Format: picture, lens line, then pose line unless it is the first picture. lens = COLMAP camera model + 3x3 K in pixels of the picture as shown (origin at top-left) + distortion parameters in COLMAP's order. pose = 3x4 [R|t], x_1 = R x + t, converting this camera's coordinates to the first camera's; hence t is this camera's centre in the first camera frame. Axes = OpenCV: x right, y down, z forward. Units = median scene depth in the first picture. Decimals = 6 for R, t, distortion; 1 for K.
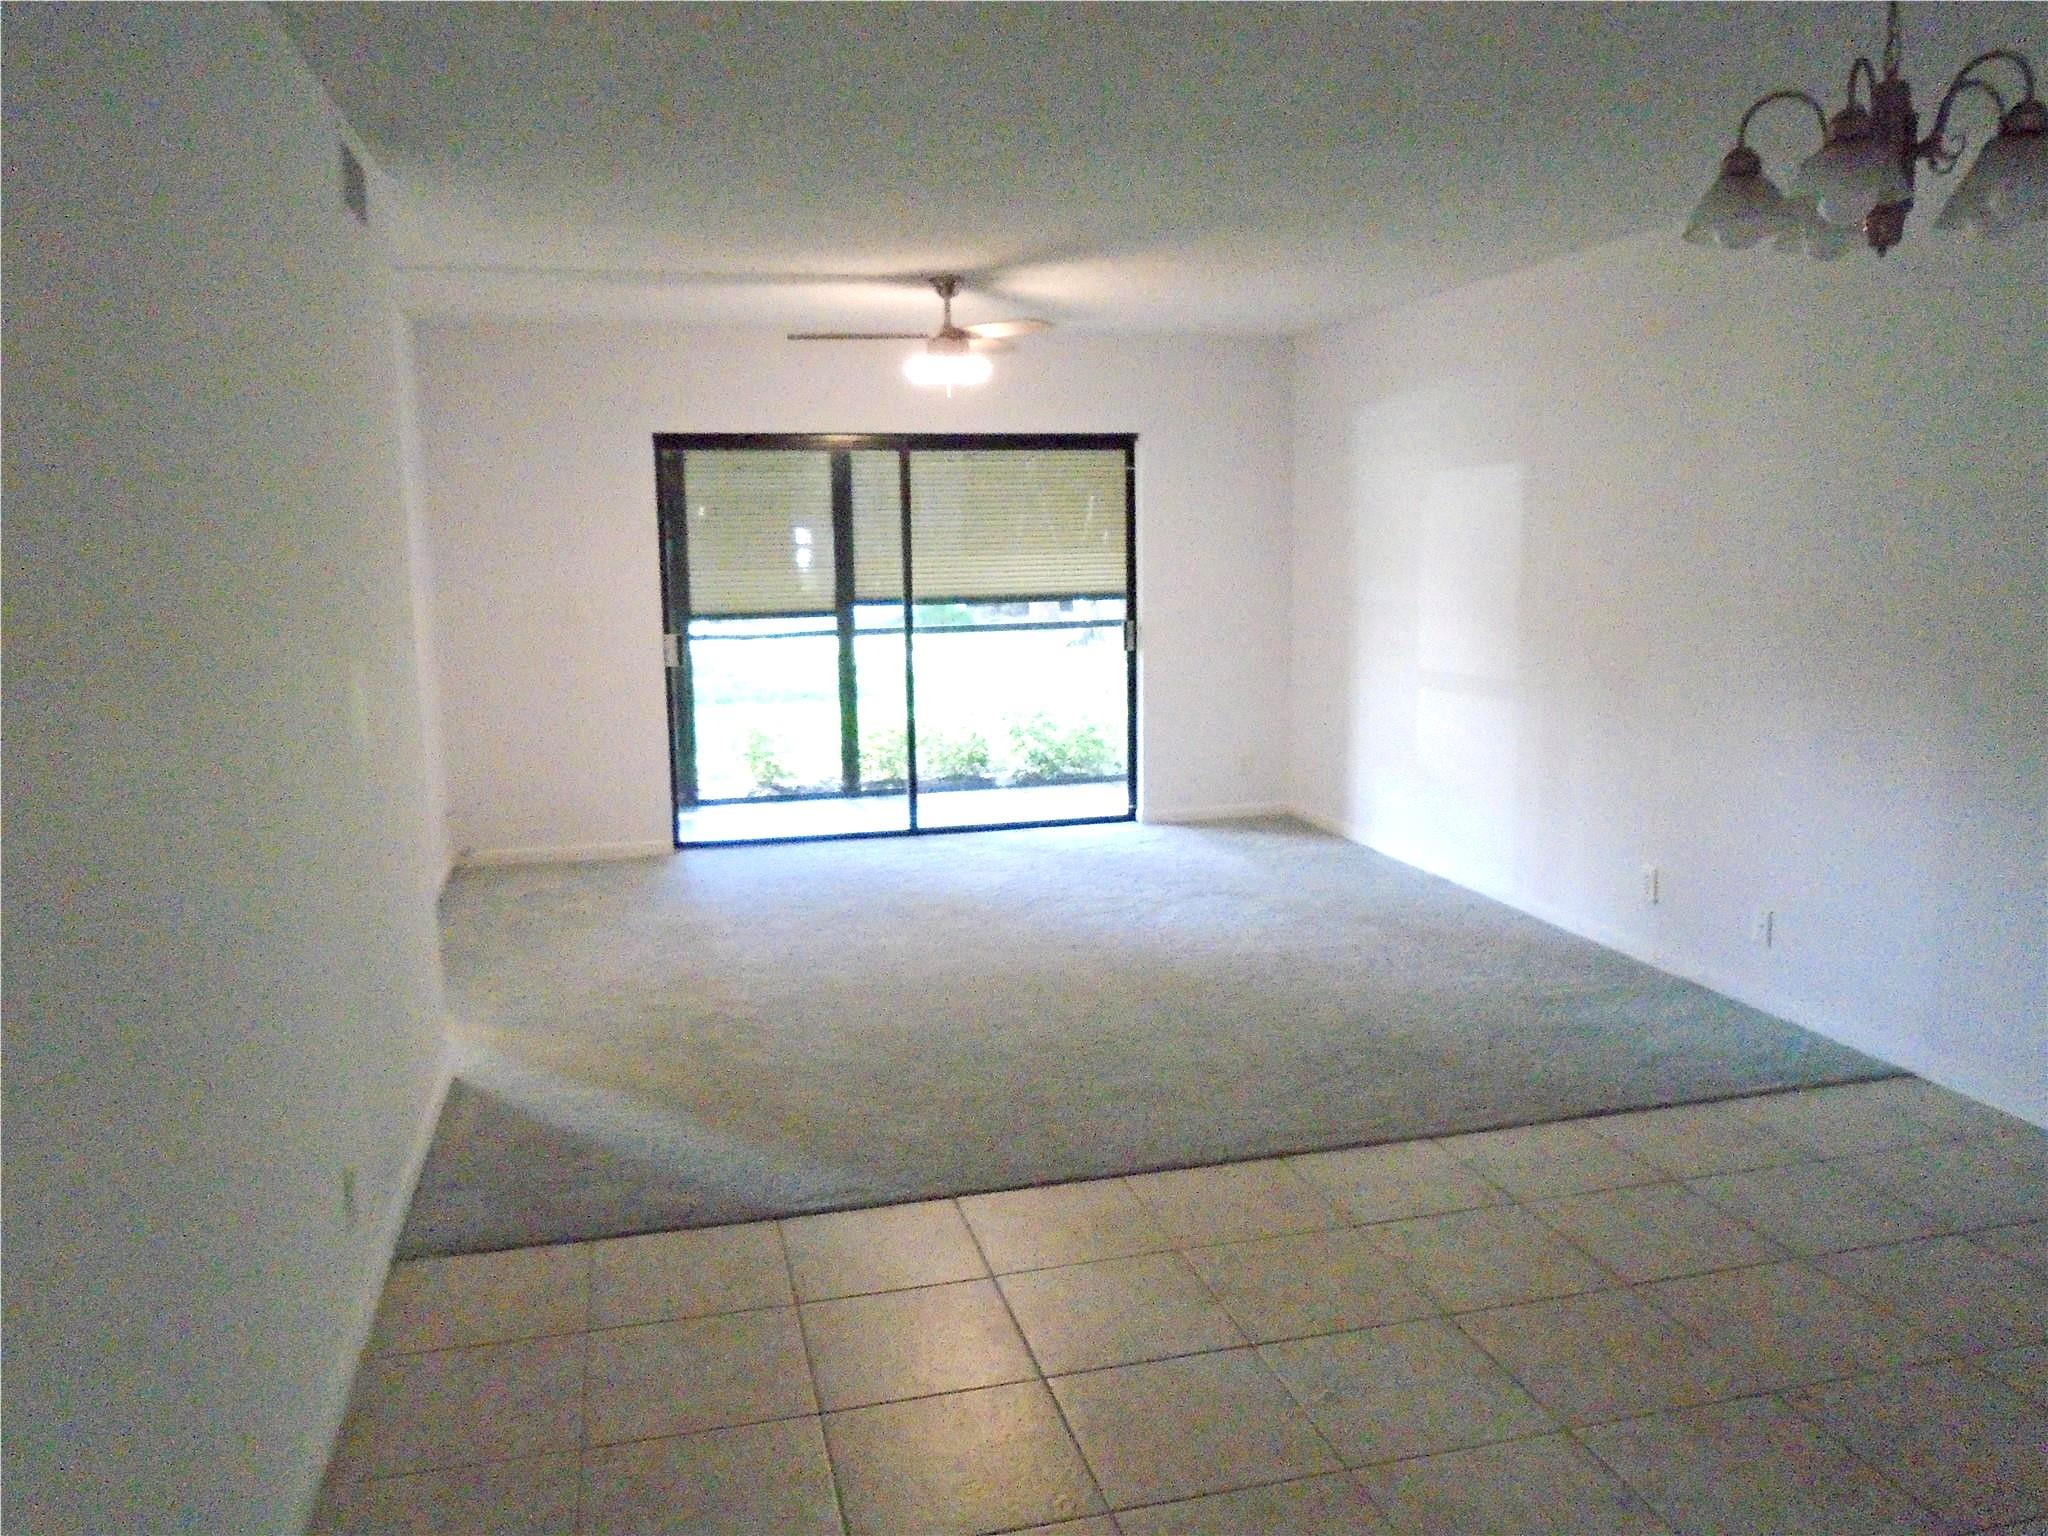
lens RADIAL K [[1568.8, 0, 1024.0], [0, 1568.8, 768.0], [0, 0, 1]] dist [-0.004077, -0.010015]
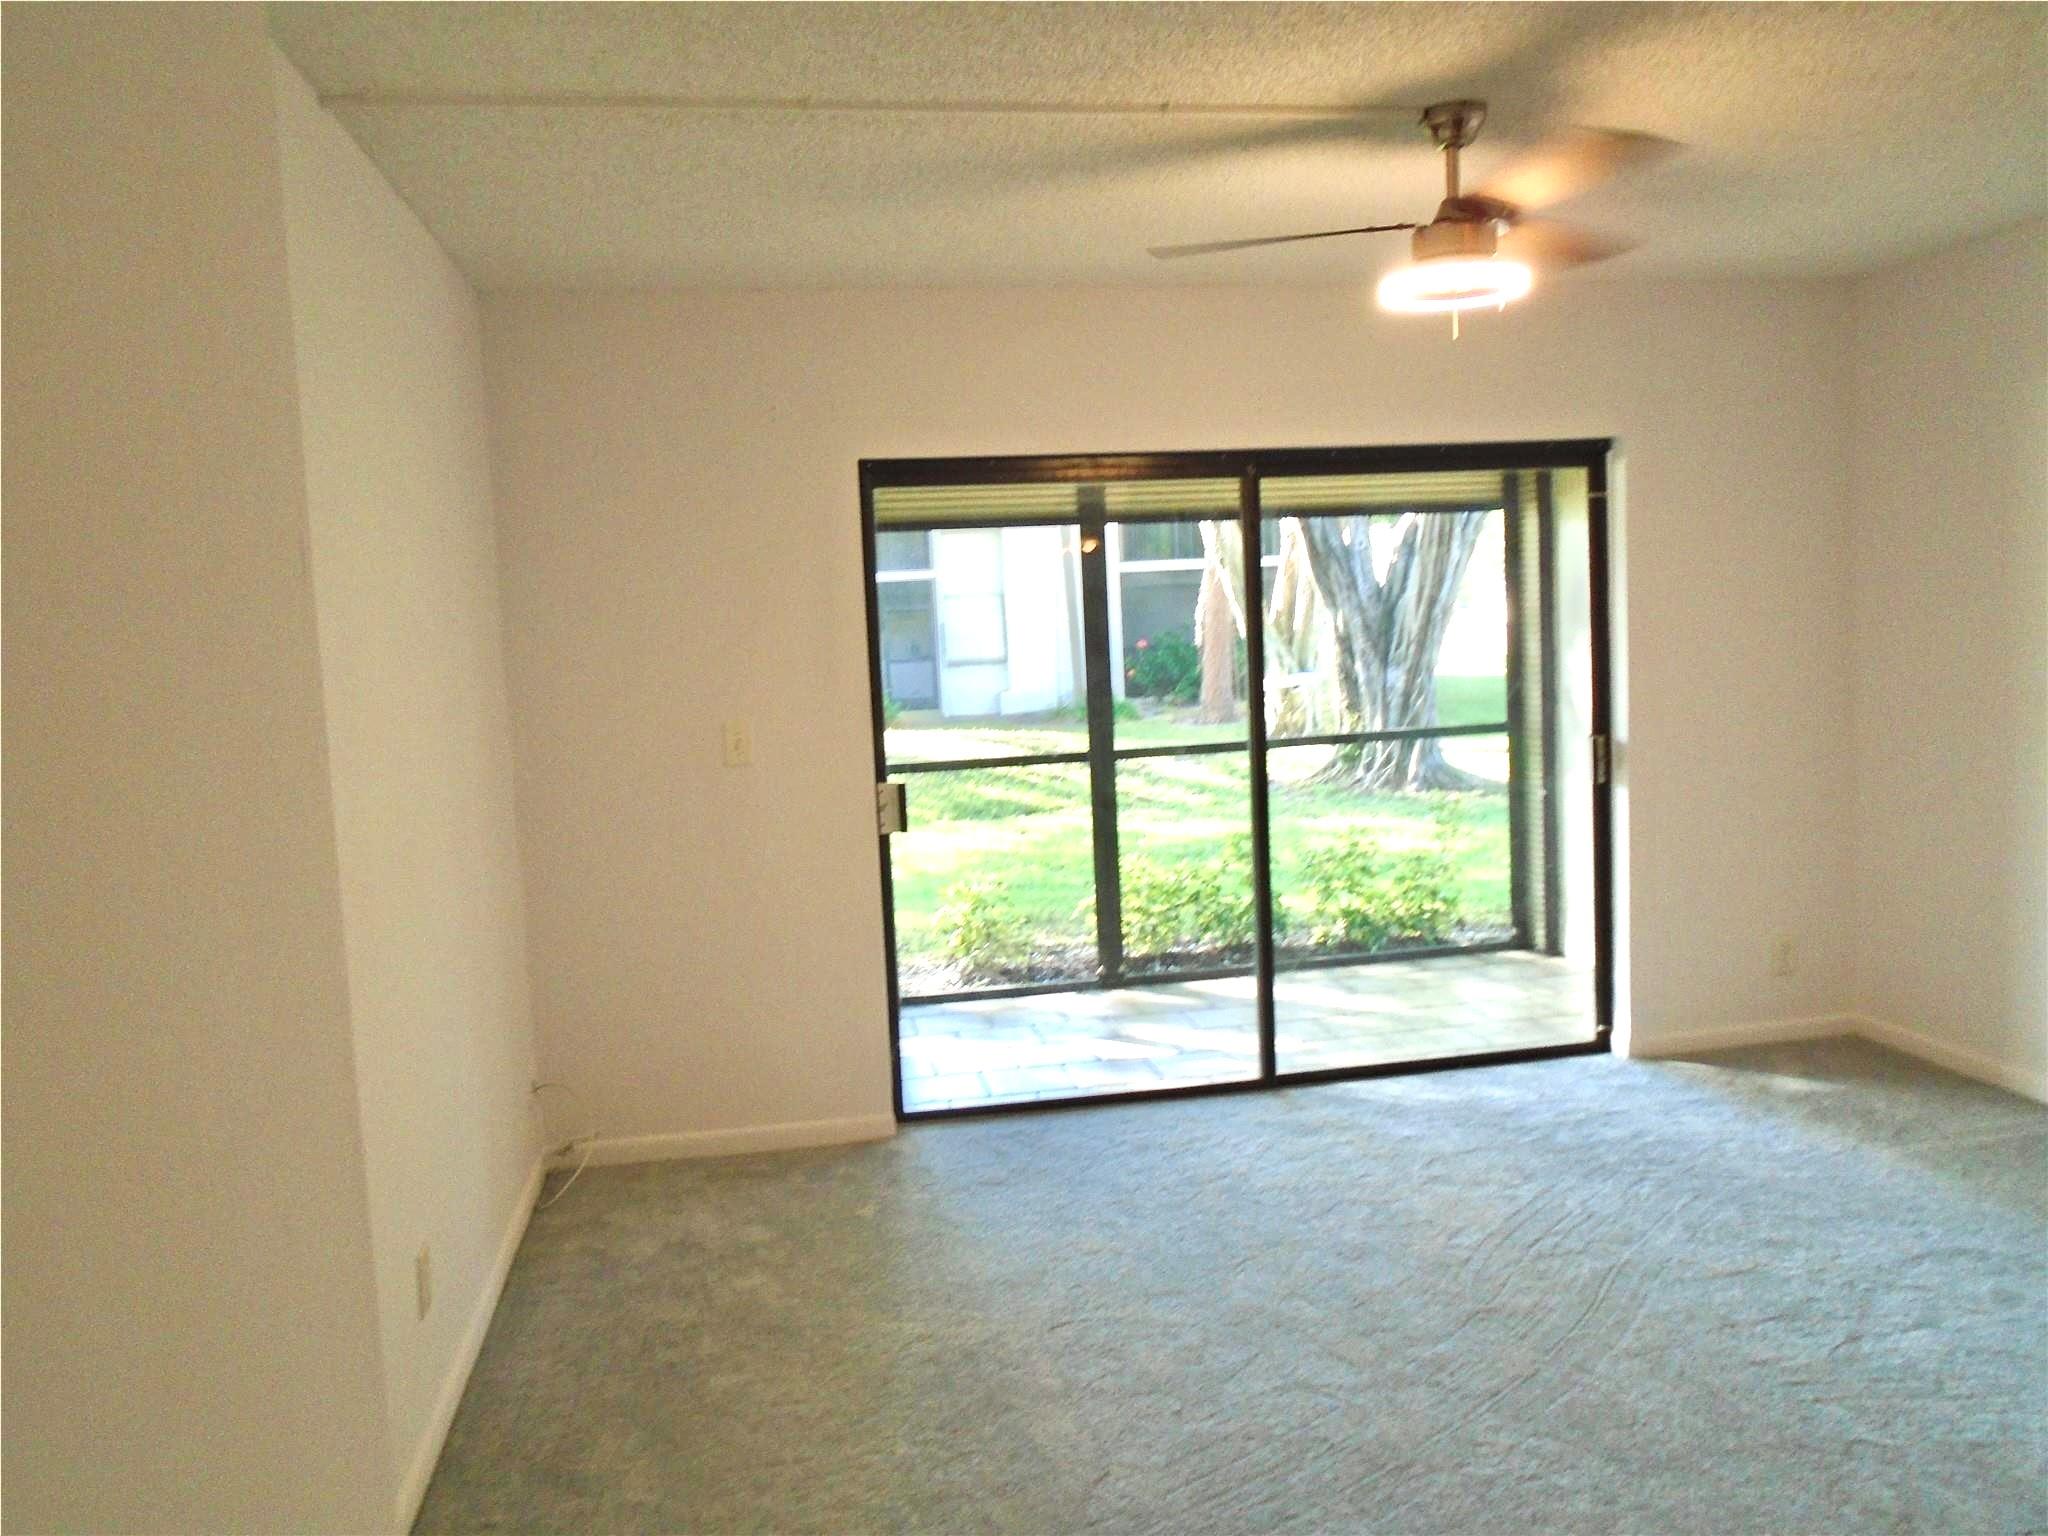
lens RADIAL K [[1568.8, 0, 1024.0], [0, 1568.8, 768.0], [0, 0, 1]] dist [-0.004077, -0.010015]
pose [[0.996838, -0.022025, -0.076345, -0.117240], [0.017801, 0.998296, -0.055573, -0.050971], [0.077439, 0.054039, 0.995532, 0.363216]]
